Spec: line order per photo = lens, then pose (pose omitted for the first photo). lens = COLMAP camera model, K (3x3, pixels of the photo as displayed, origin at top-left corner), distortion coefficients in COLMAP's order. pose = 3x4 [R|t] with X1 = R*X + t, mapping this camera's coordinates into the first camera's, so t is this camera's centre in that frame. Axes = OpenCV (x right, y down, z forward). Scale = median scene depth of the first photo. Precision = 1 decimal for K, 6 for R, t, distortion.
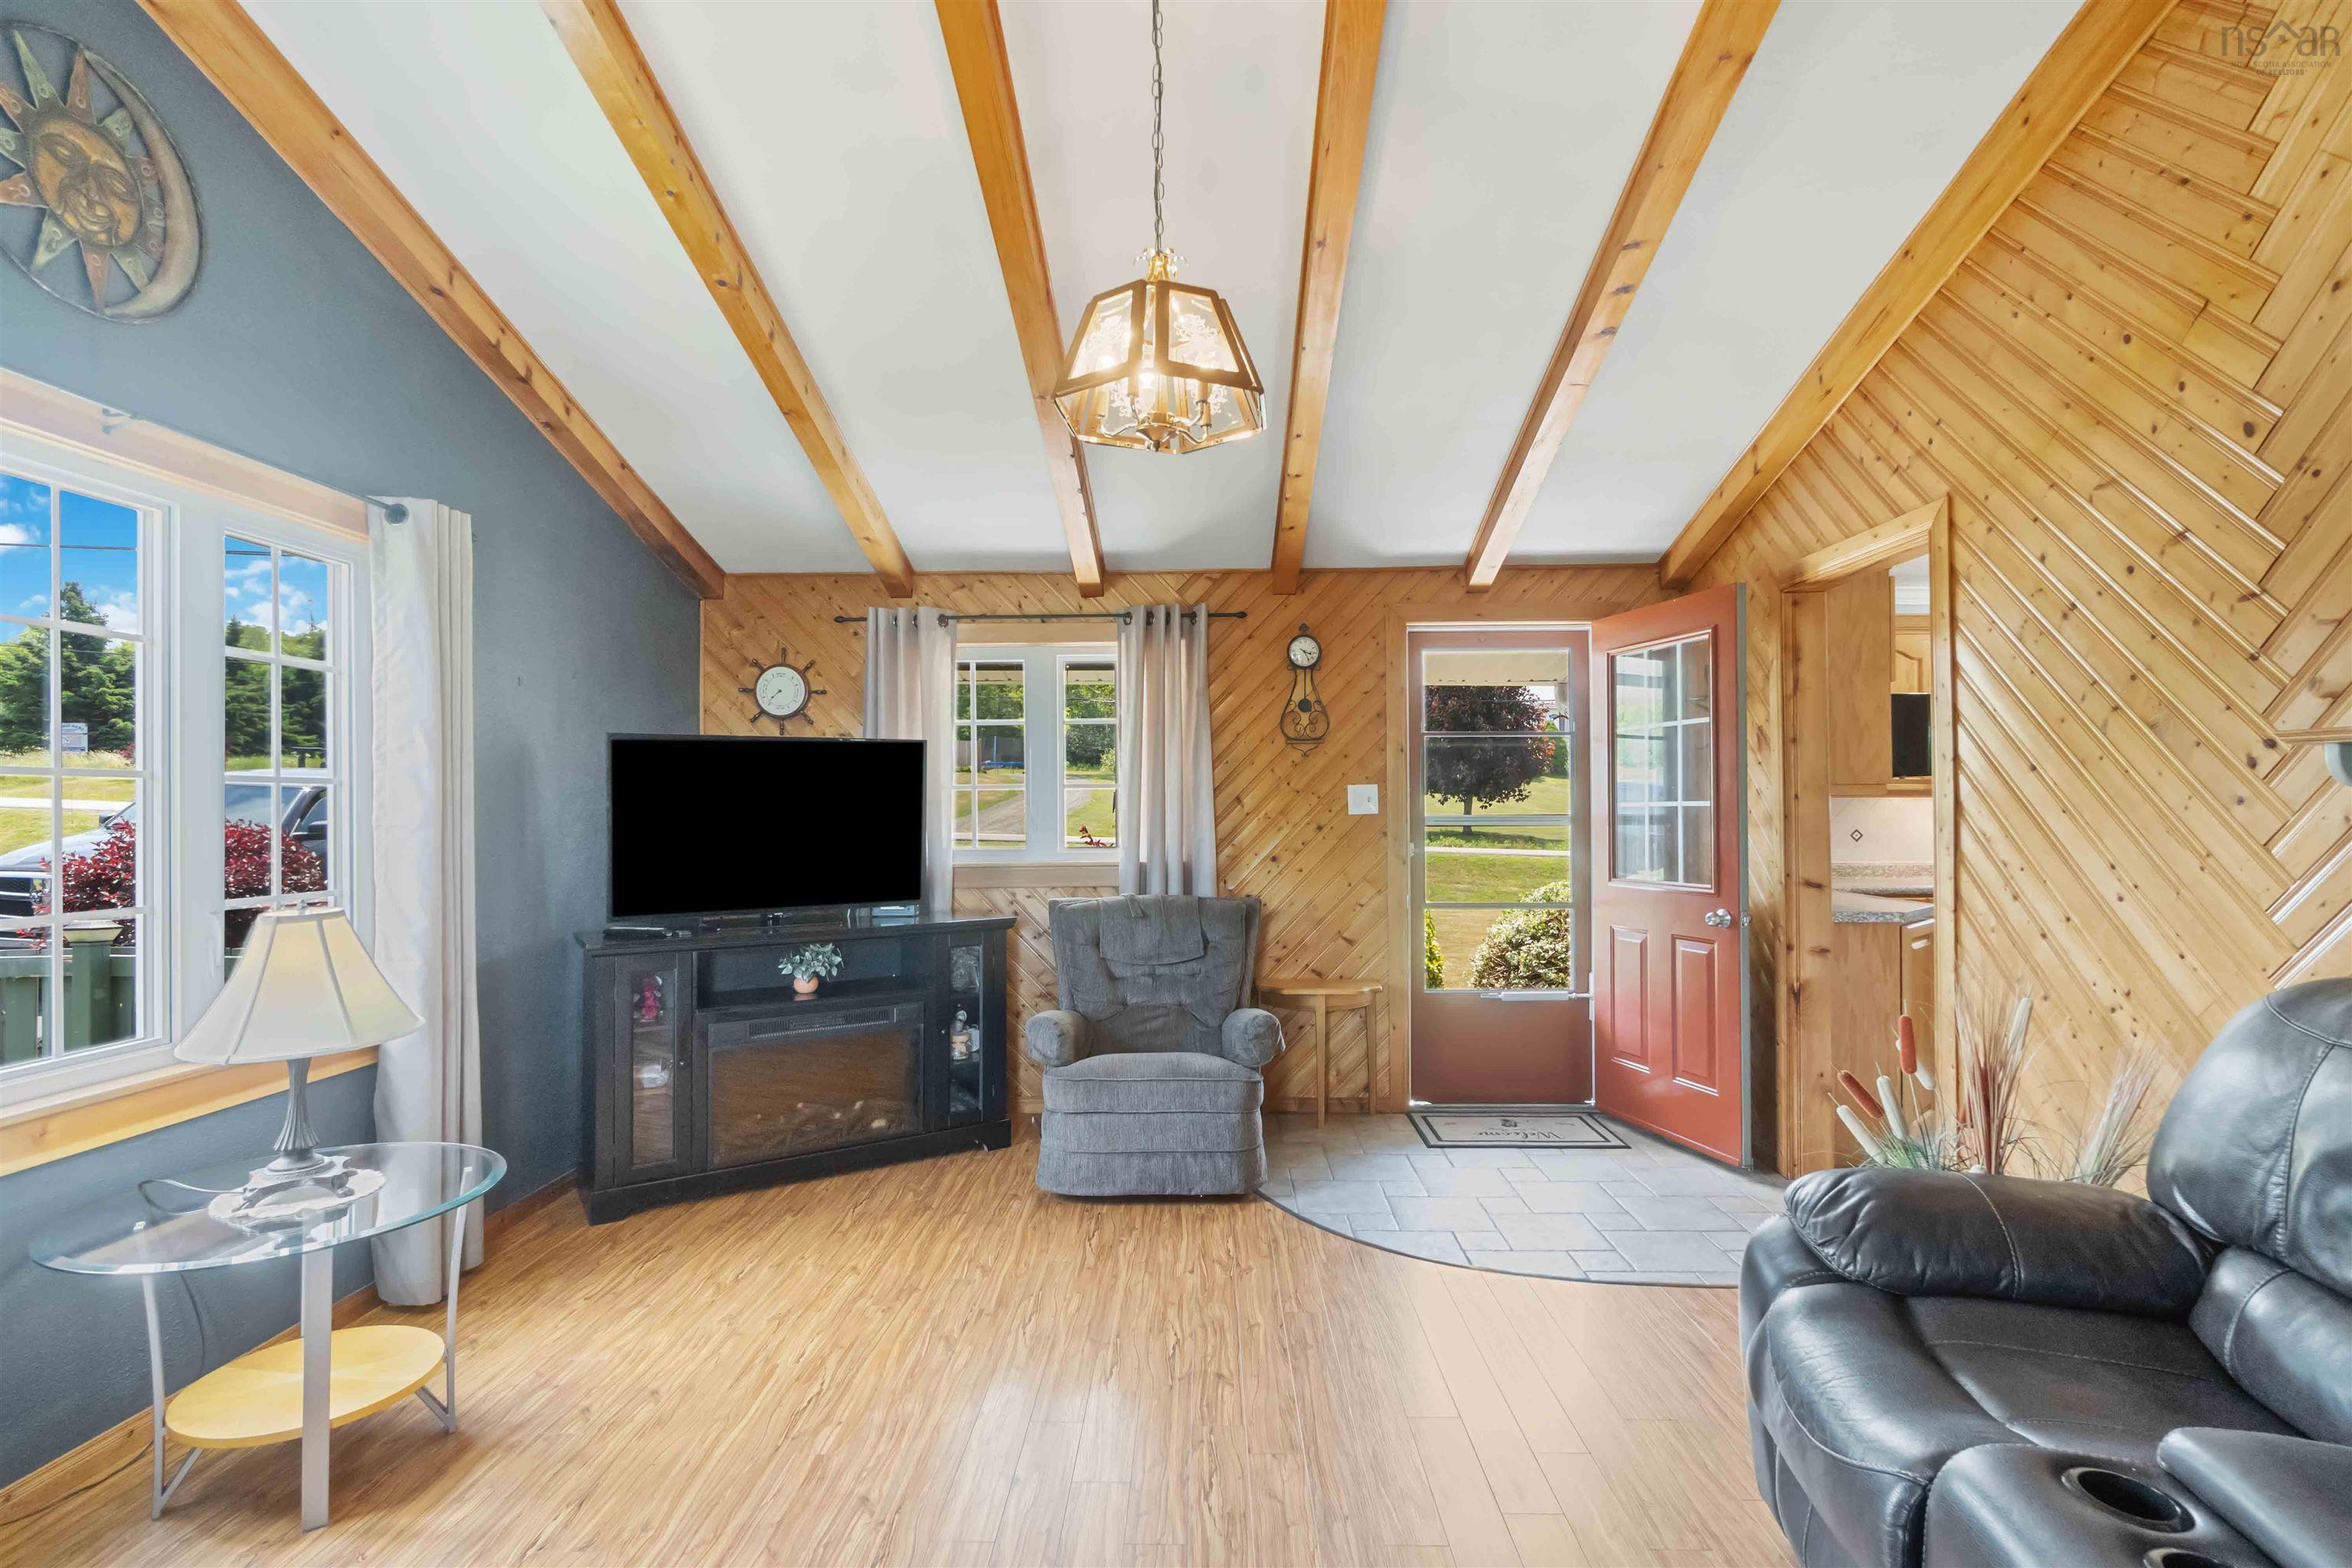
lens RADIAL K [[1079.3, 0, 1190.6], [0, 1079.3, 776.2], [0, 0, 1]] dist [-0.000290, 0.000048]
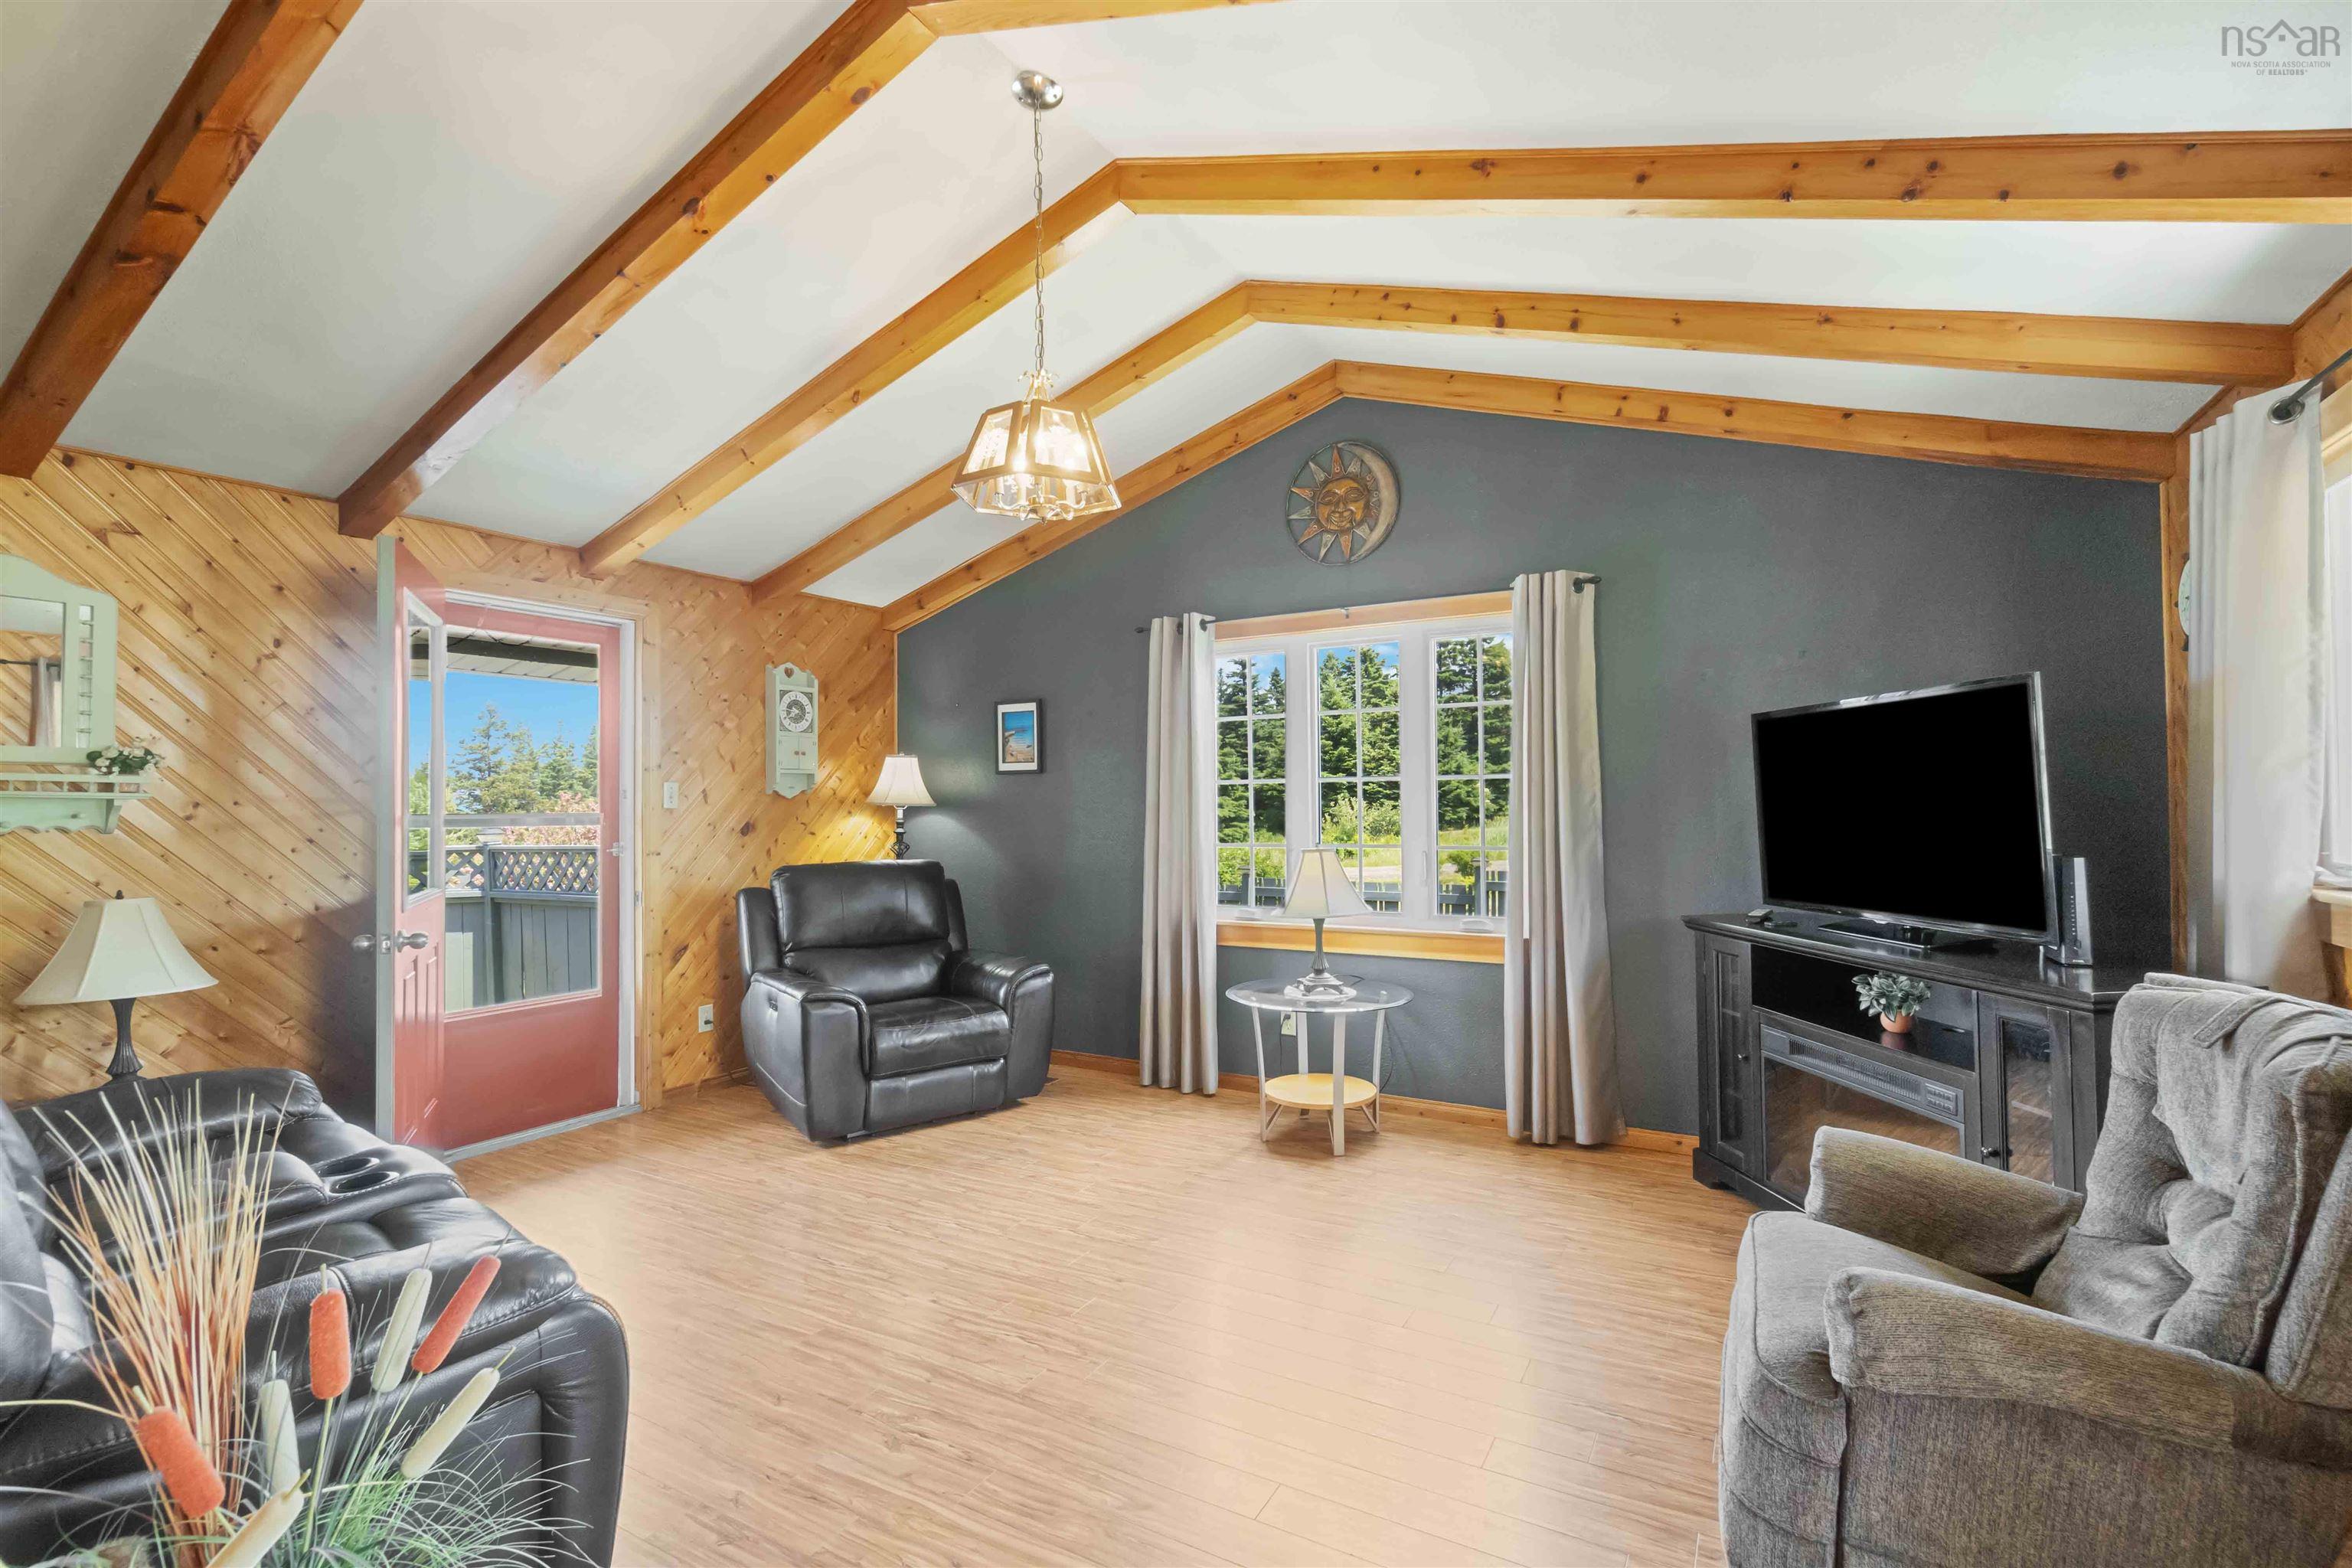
lens RADIAL K [[1079.3, 0, 1190.6], [0, 1079.3, 776.2], [0, 0, 1]] dist [-0.000290, 0.000048]
pose [[-0.480191, -0.012771, -0.877071, 0.931235], [0.041281, 0.998457, -0.037139, 0.051968], [0.876192, -0.054040, -0.478923, 1.612642]]
